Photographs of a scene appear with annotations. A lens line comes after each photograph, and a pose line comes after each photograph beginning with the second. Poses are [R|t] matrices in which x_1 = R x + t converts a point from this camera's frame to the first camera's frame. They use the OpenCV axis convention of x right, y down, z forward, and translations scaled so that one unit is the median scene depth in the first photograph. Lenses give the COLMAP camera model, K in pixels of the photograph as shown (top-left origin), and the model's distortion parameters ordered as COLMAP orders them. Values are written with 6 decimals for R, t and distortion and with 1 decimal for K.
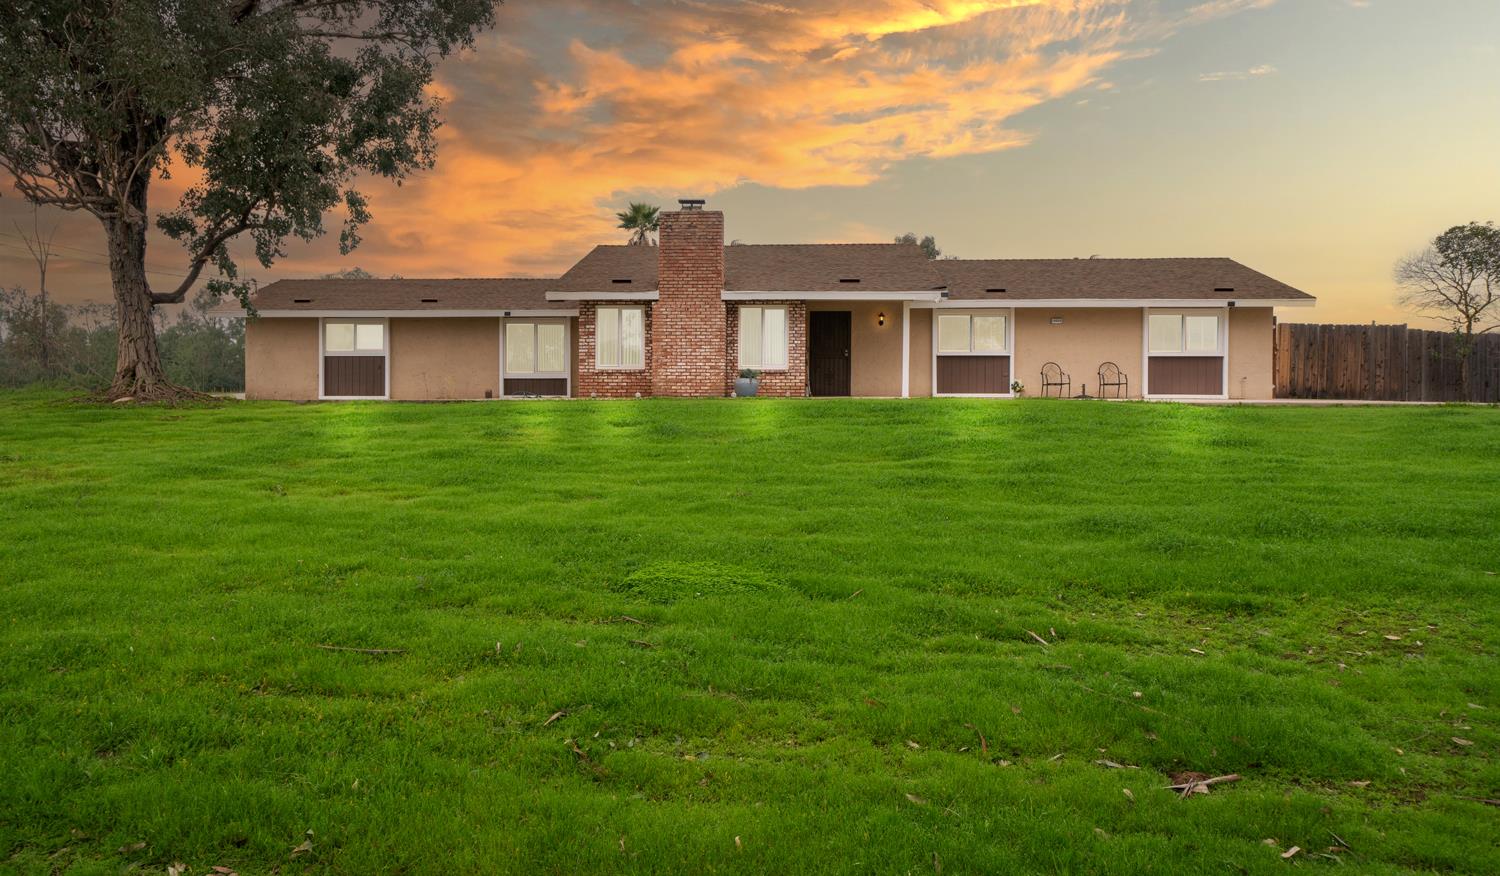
lens RADIAL K [[1086.6, 0, 749.8], [0, 1086.6, 440.3], [0, 0, 1]] dist [0.011463, 0.002060]
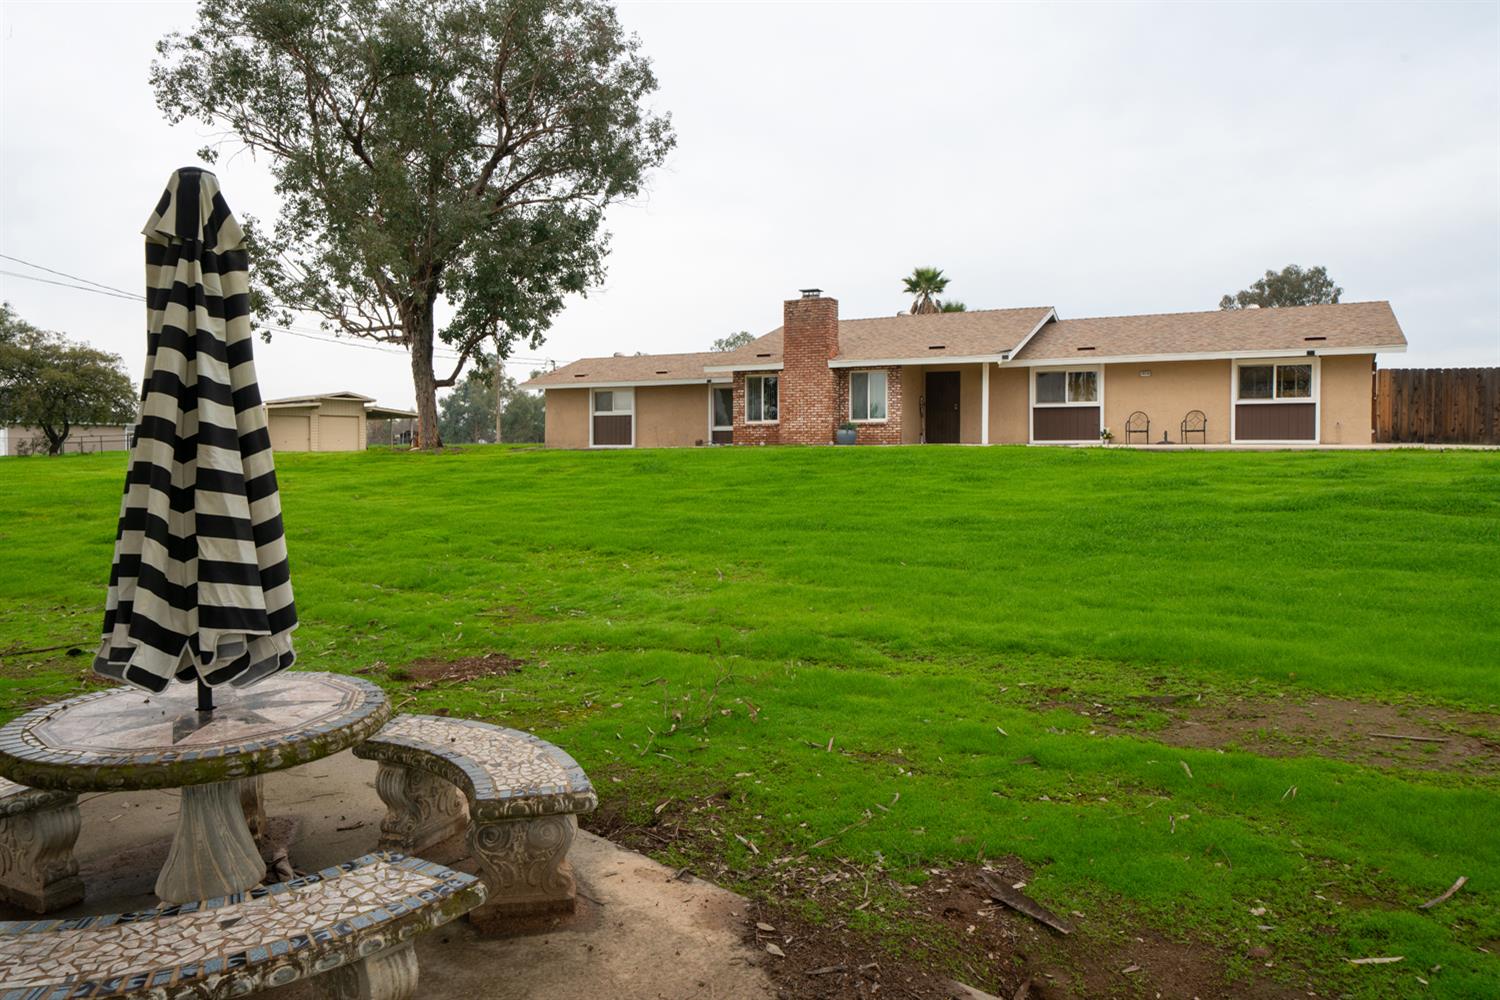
lens RADIAL K [[1052.0, 0, 750.4], [0, 1052.0, 495.2], [0, 0, 1]] dist [0.004471, -0.001165]
pose [[0.921330, 0.012911, -0.388567, 0.331078], [-0.007497, 0.999853, 0.015447, 0.000251], [0.388709, -0.011318, 0.921291, -0.146897]]
